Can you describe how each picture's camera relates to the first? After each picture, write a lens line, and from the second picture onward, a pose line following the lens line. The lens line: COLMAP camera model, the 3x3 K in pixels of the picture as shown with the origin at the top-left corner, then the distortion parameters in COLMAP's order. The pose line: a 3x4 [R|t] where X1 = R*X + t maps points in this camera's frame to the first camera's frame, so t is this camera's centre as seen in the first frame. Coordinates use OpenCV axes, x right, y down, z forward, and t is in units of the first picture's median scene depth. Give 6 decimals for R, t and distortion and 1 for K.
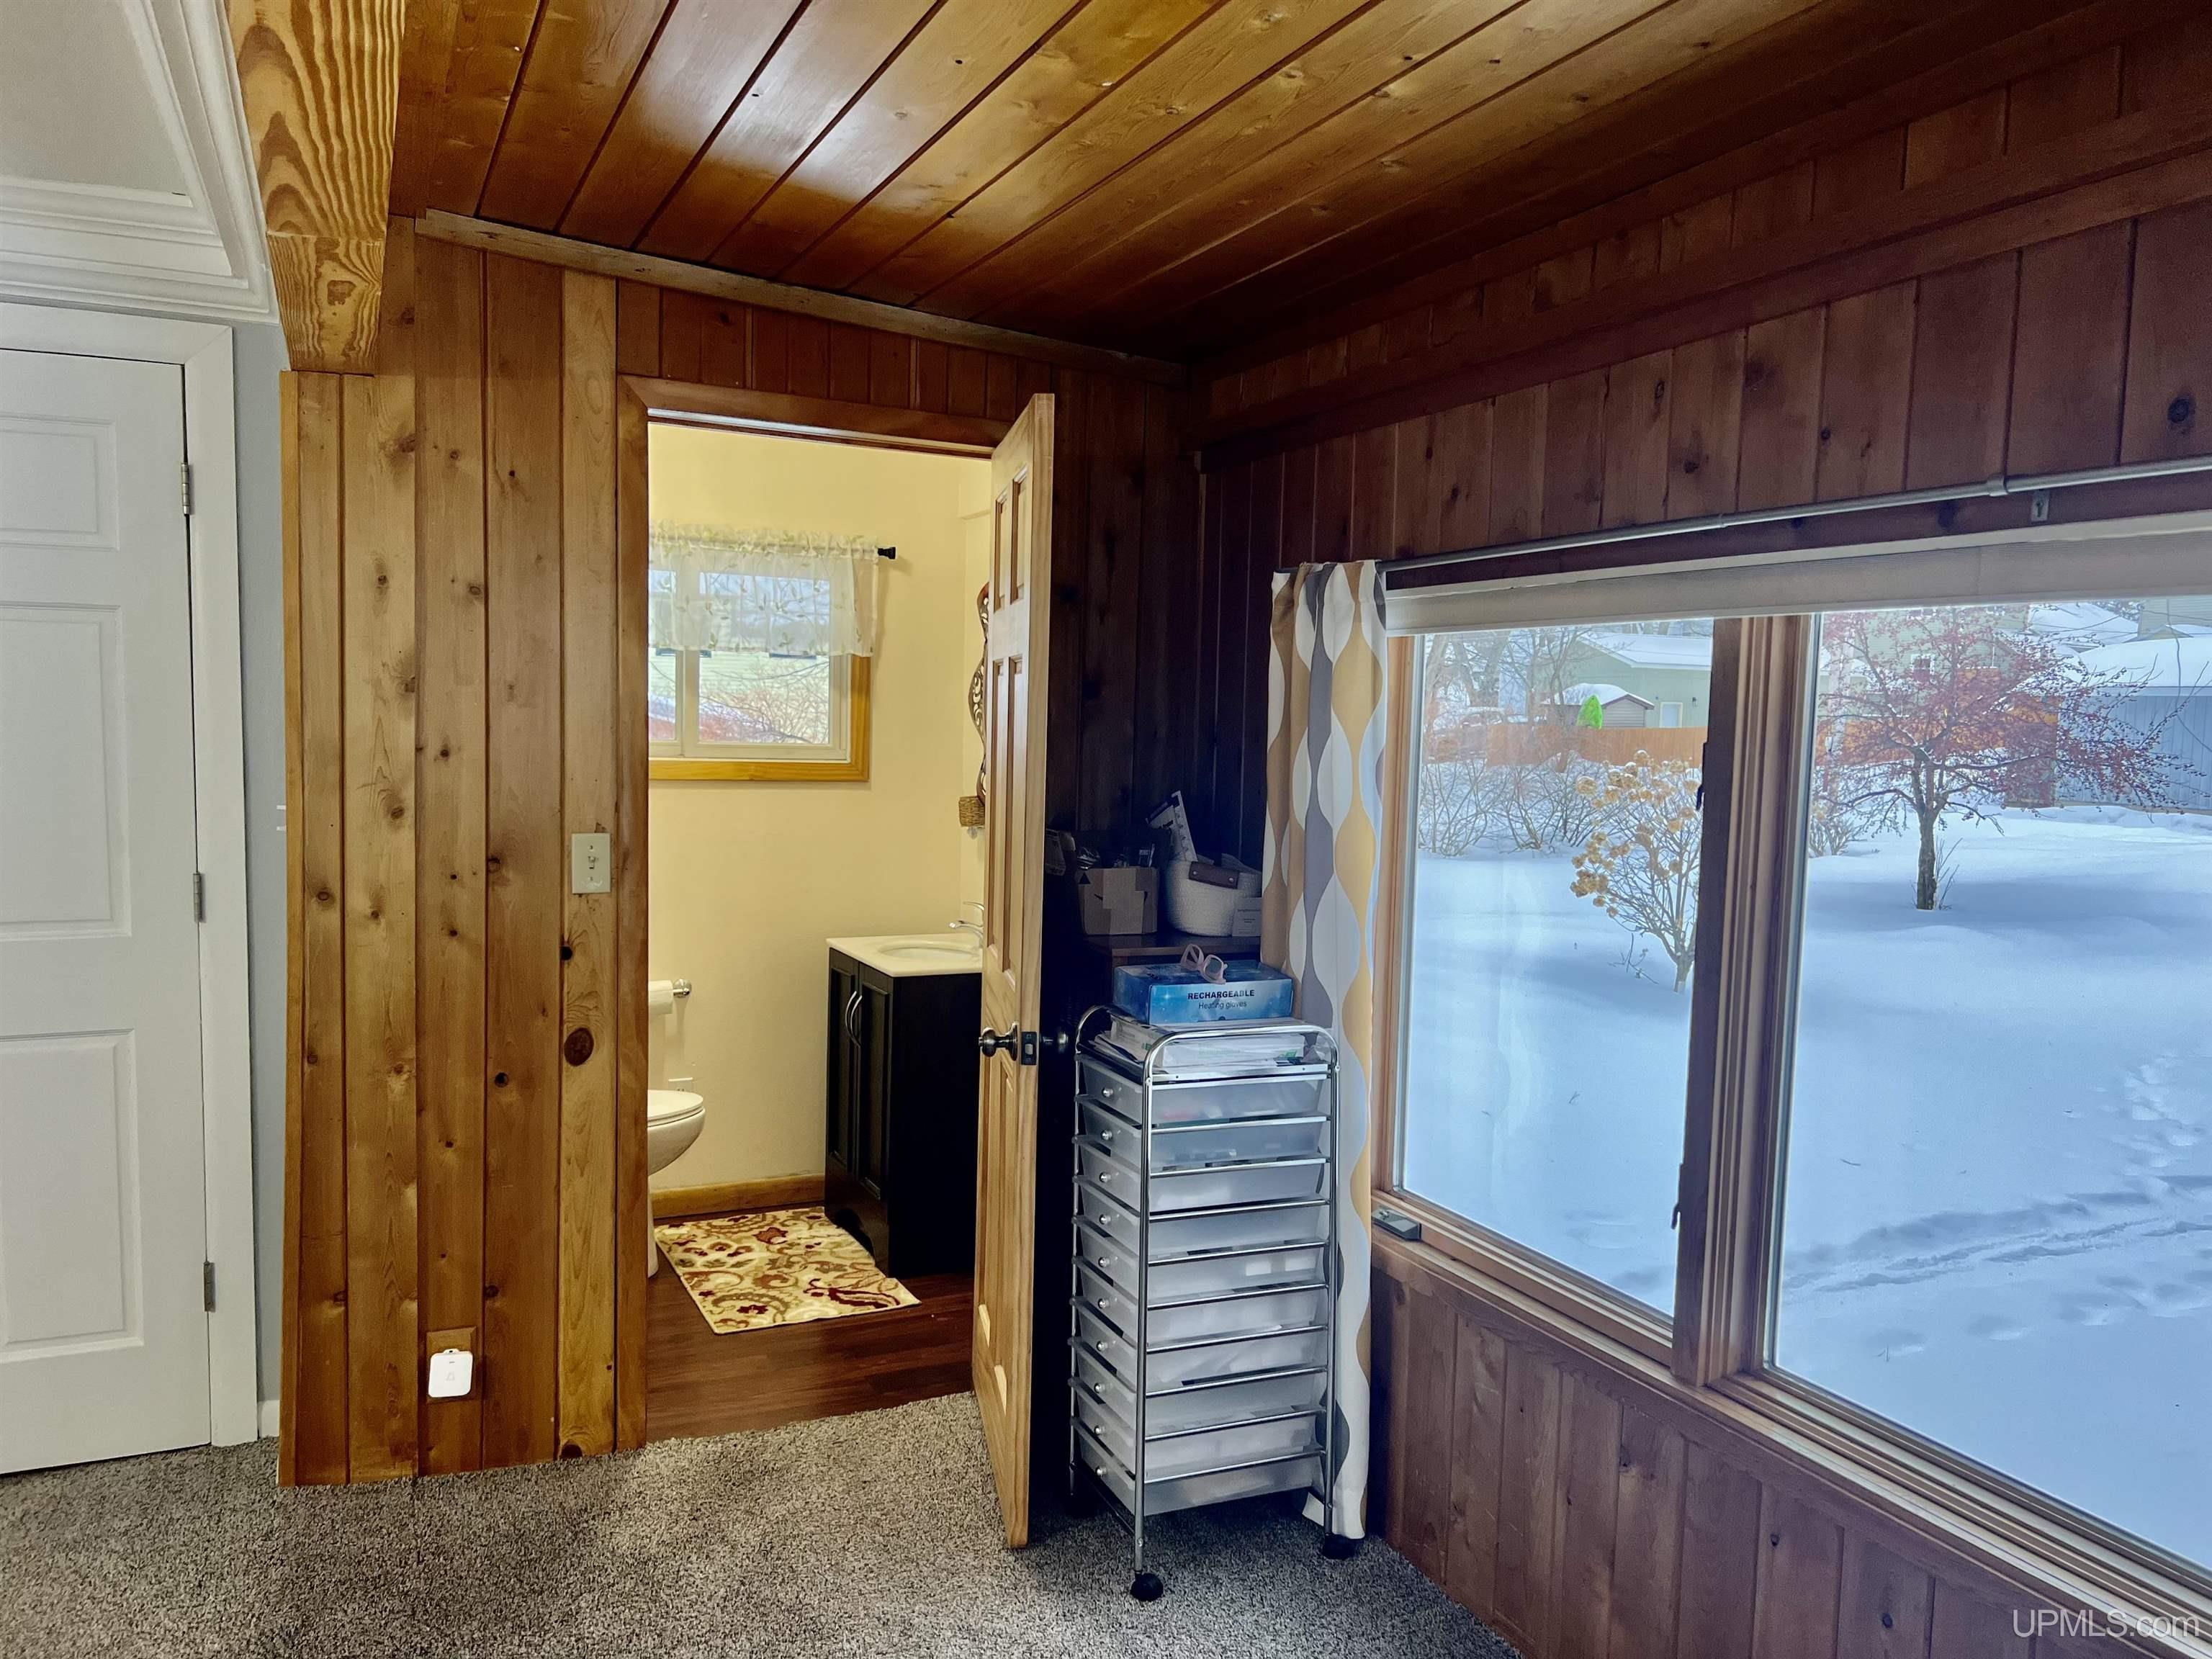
lens RADIAL K [[1686.9, 0, 1103.8], [0, 1686.9, 848.2], [0, 0, 1]] dist [0.133531, -0.176908]
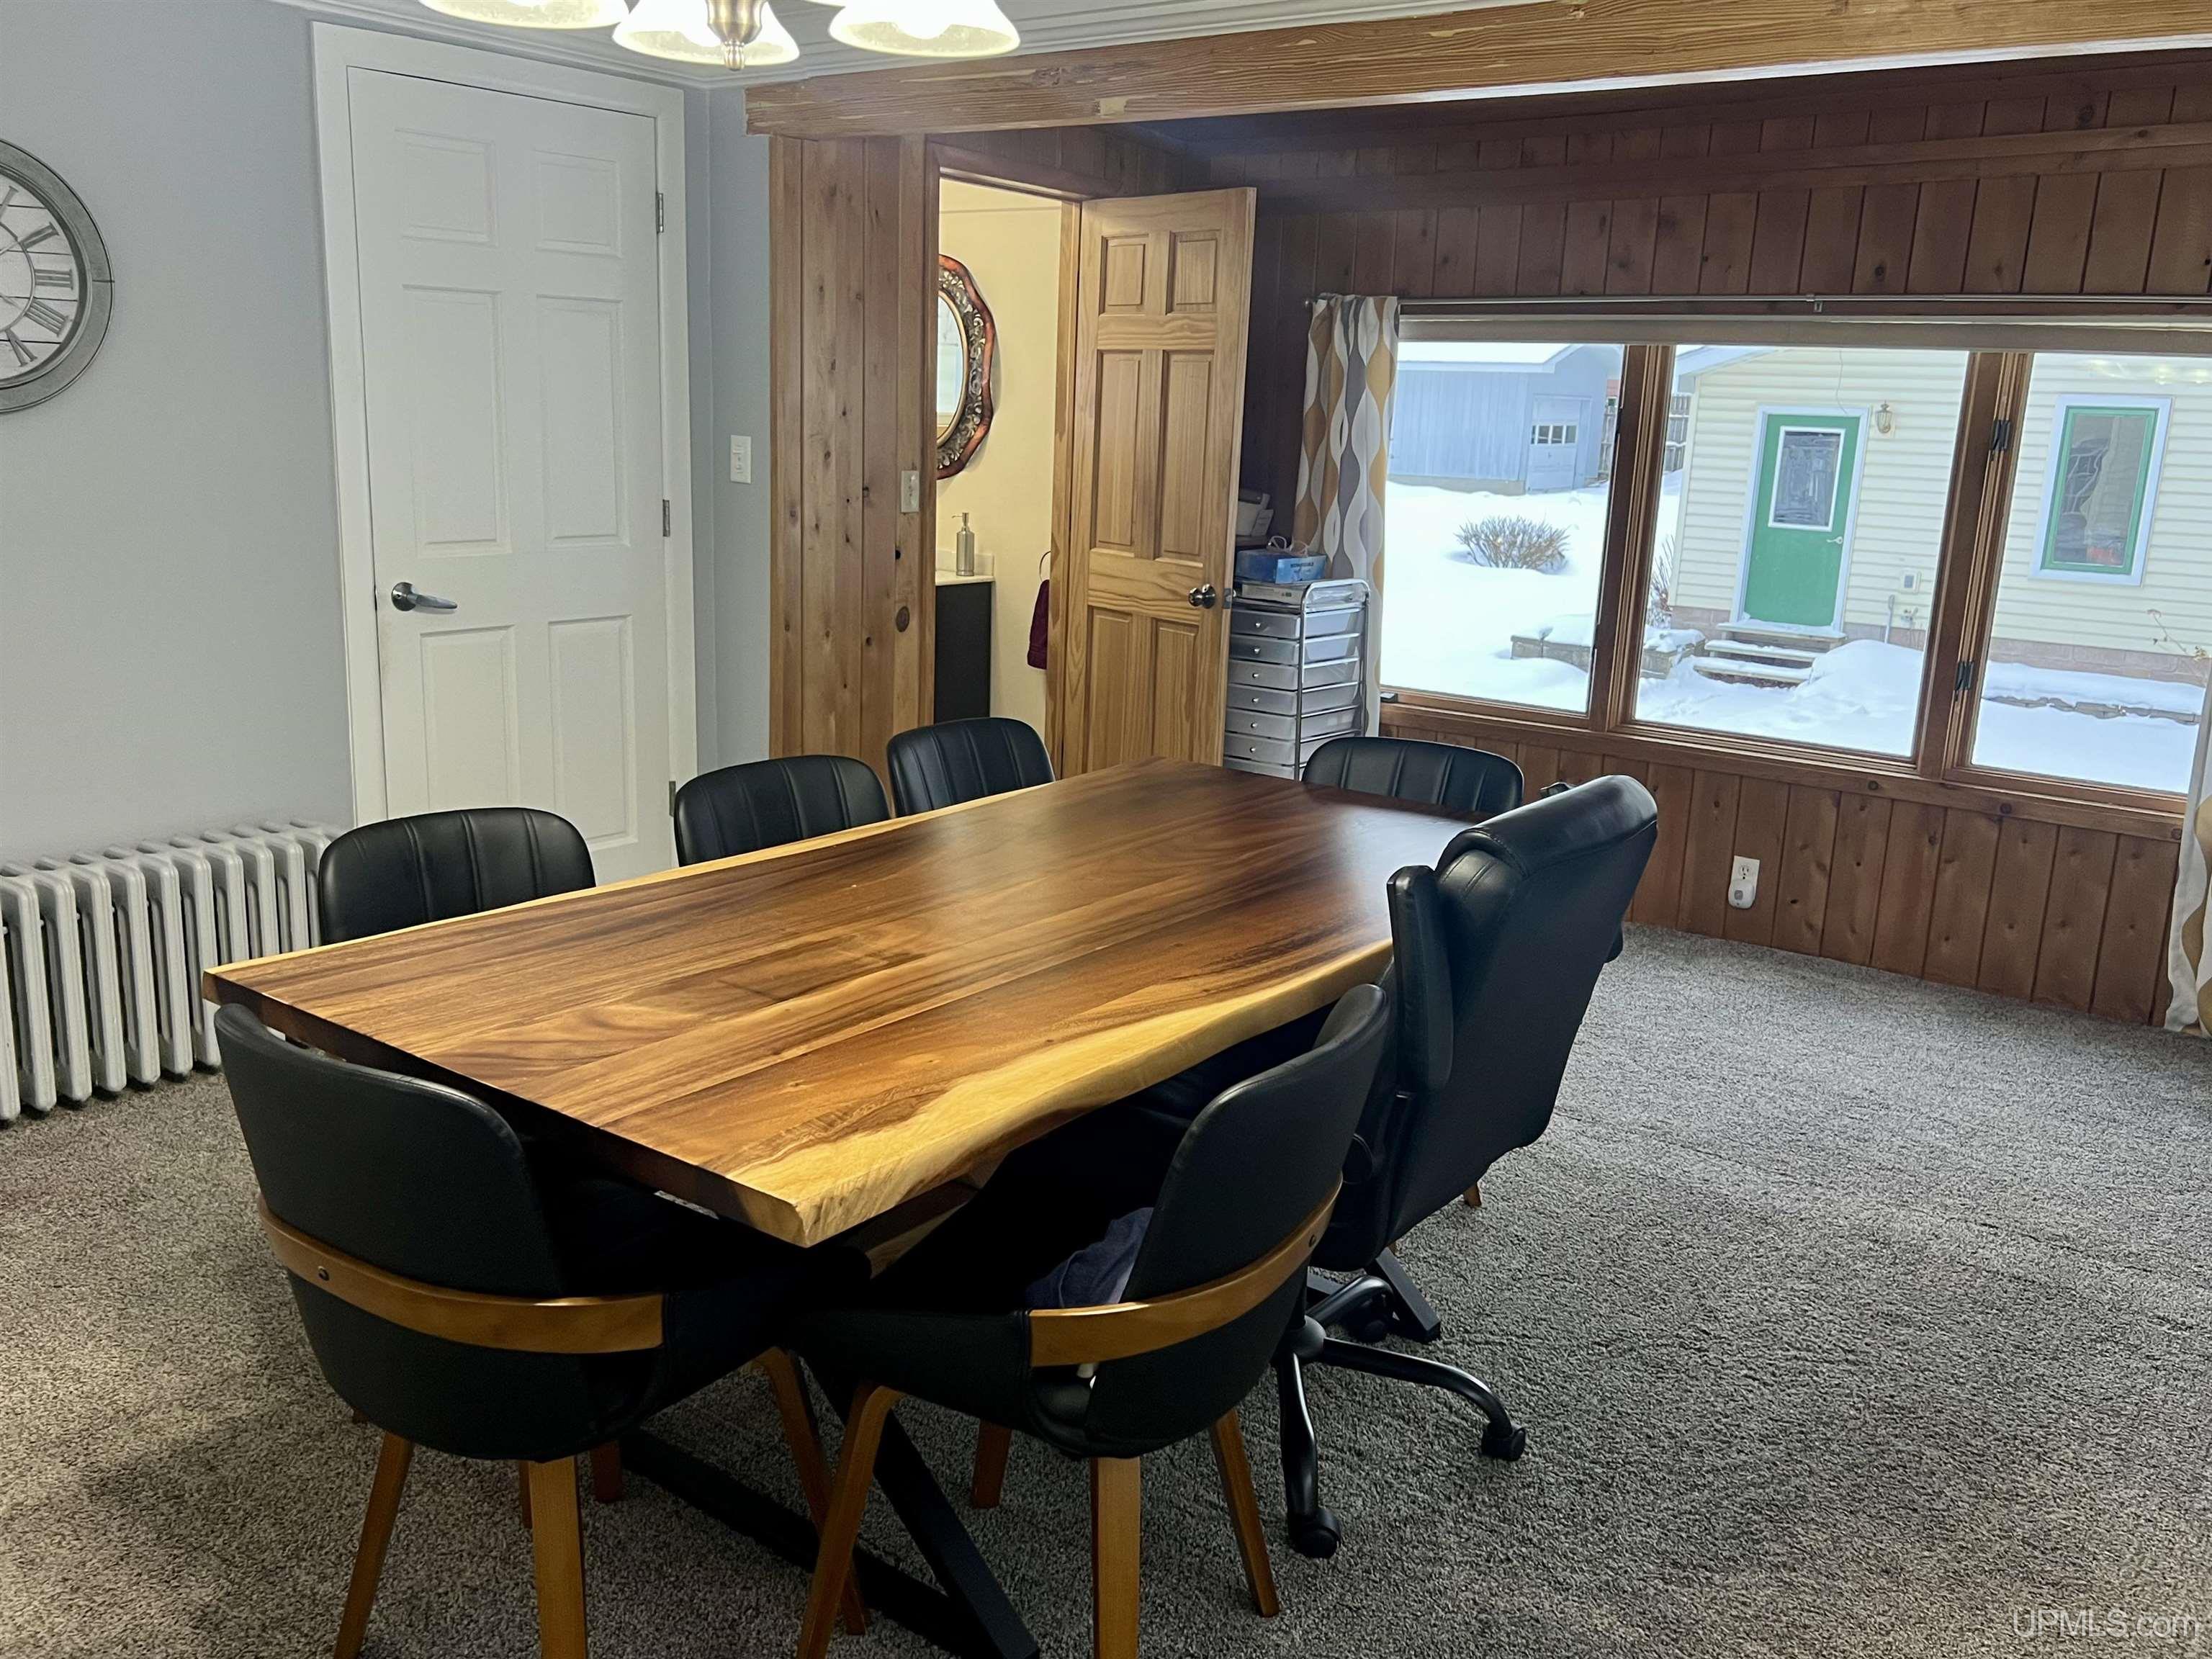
lens RADIAL K [[1859.0, 0, 1112.6], [0, 1859.0, 831.3], [0, 0, 1]] dist [0.061231, -0.081184]
pose [[0.880329, -0.100244, 0.463651, -0.969672], [0.024279, 0.985657, 0.167006, 0.035512], [-0.473742, -0.135763, 0.870136, -0.536757]]
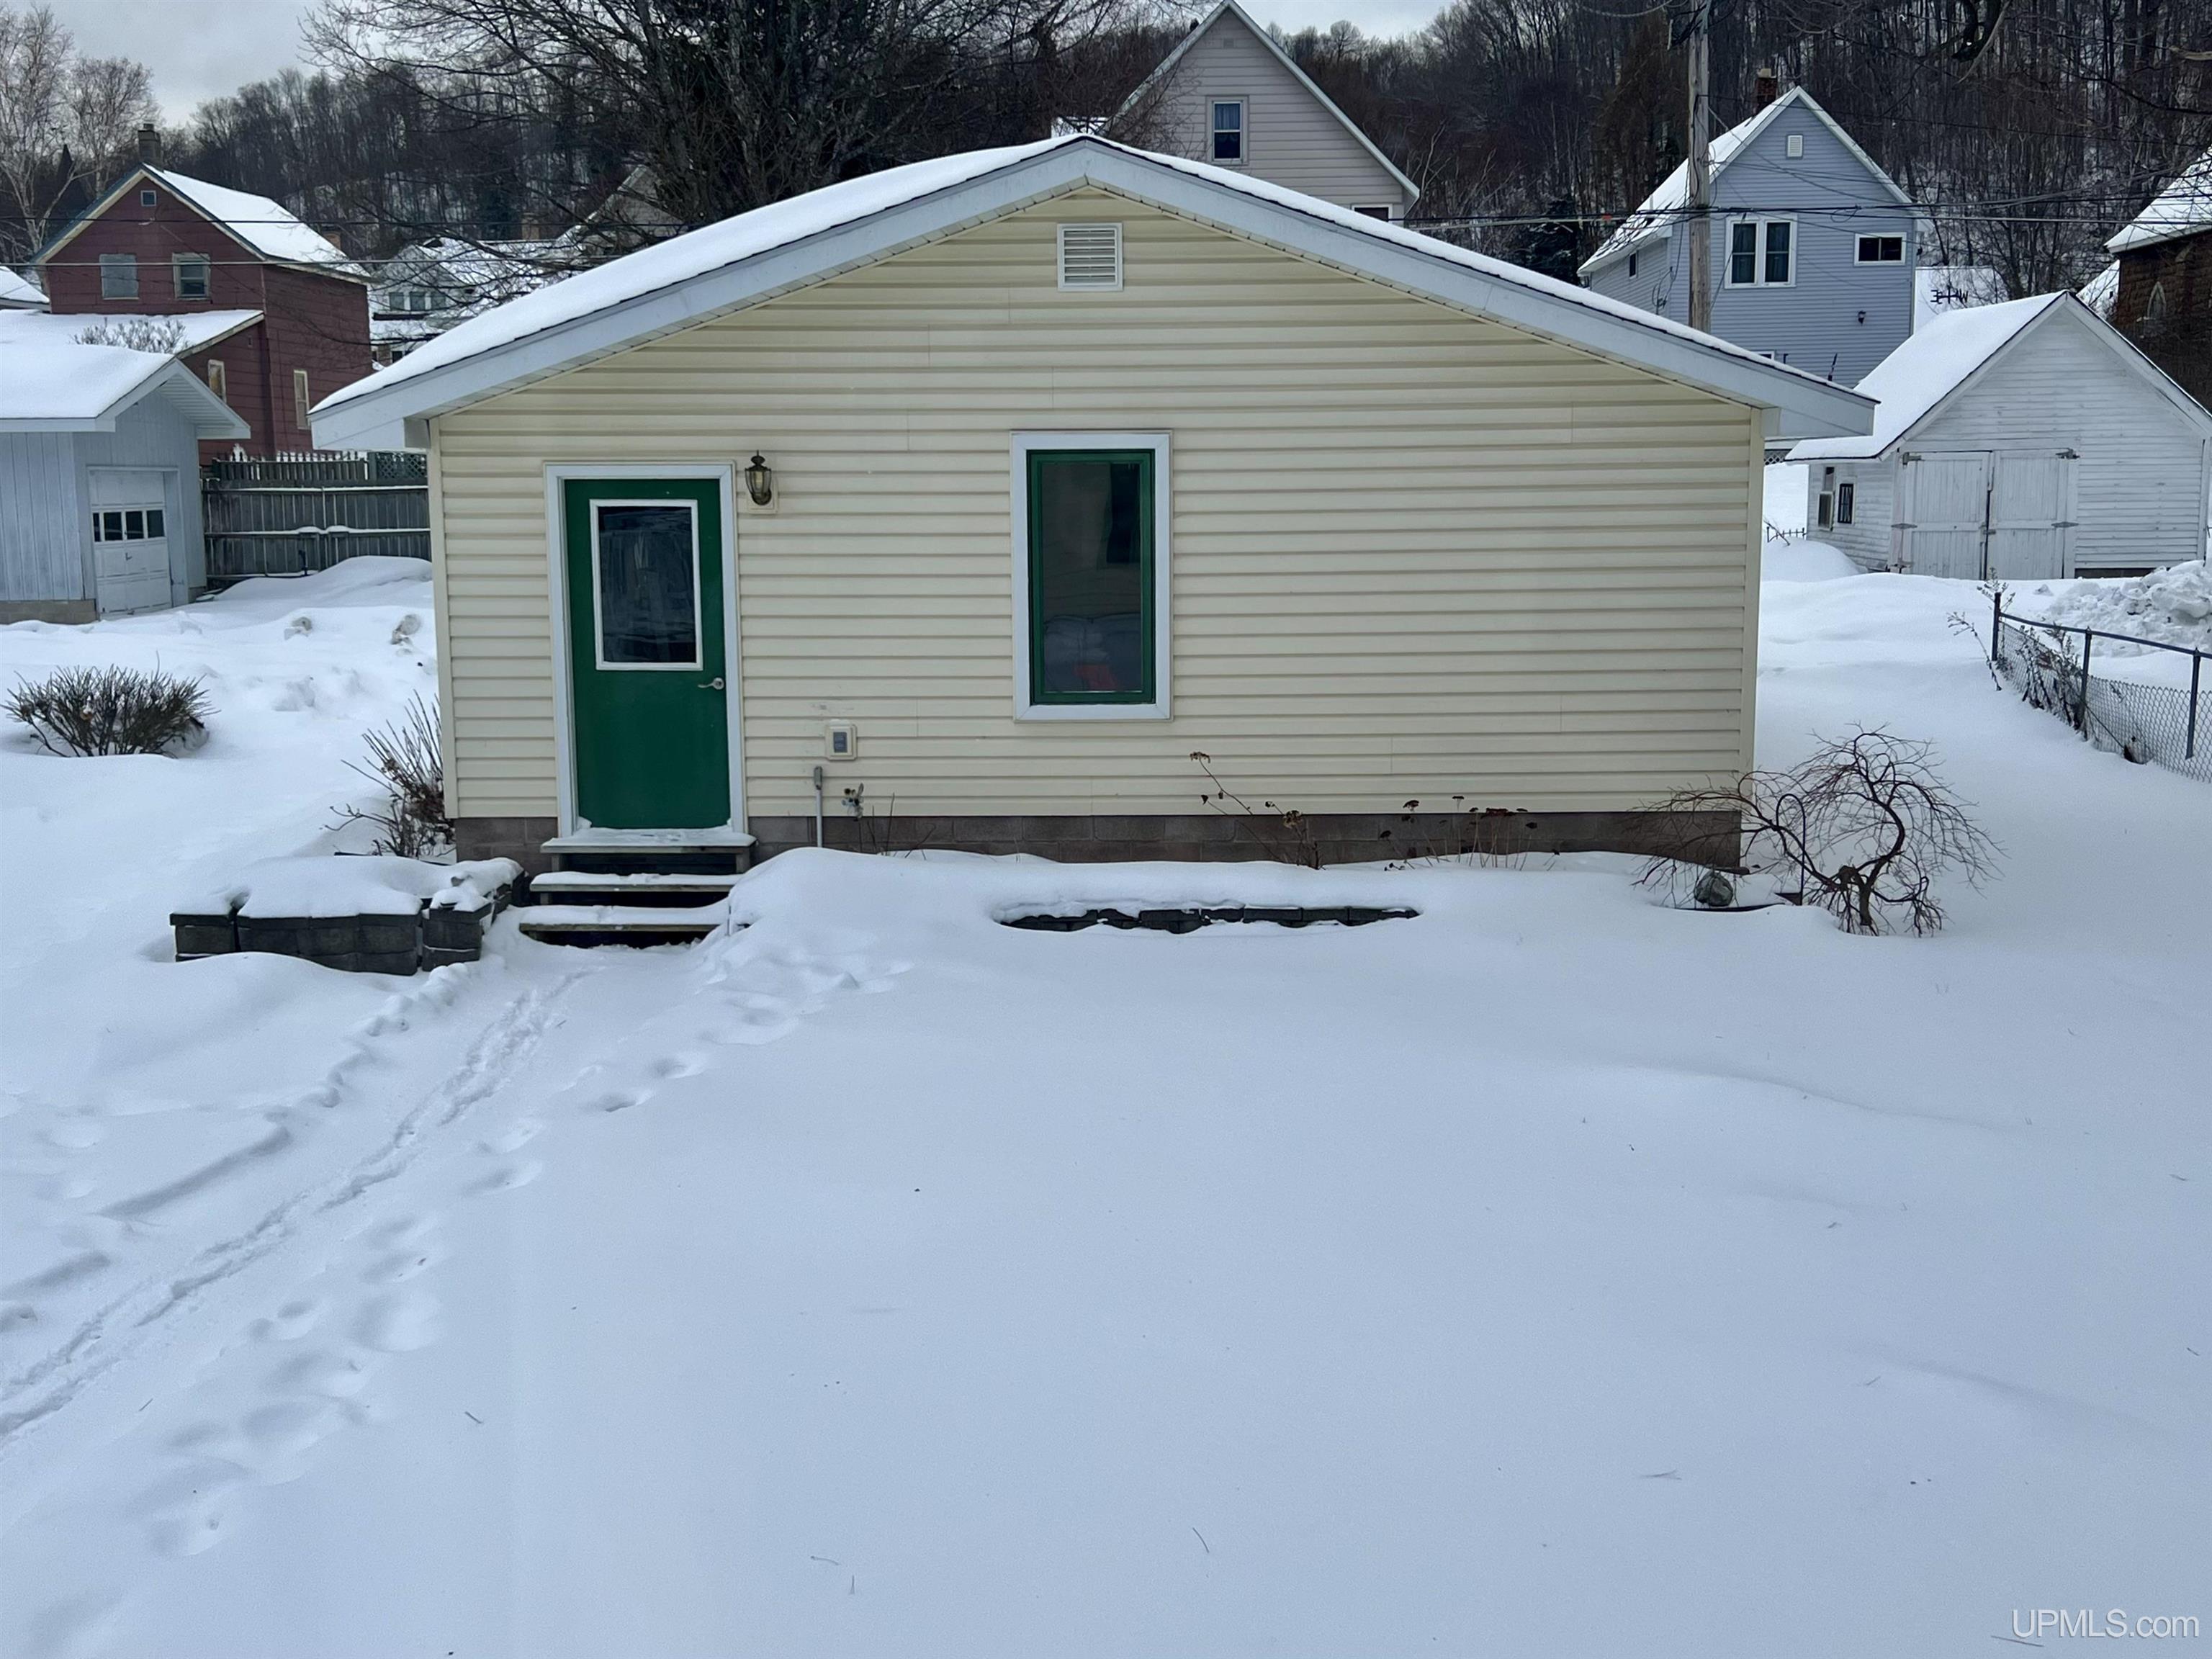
lens RADIAL K [[2382.7, 0, 1106.0], [0, 2382.7, 829.5], [0, 0, 1]] dist [0.022326, 0.011126]
pose [[0.434879, -0.157440, 0.886619, 0.109452], [0.093704, 0.987164, 0.129333, -0.060103], [-0.895600, 0.026835, 0.444050, 0.912886]]
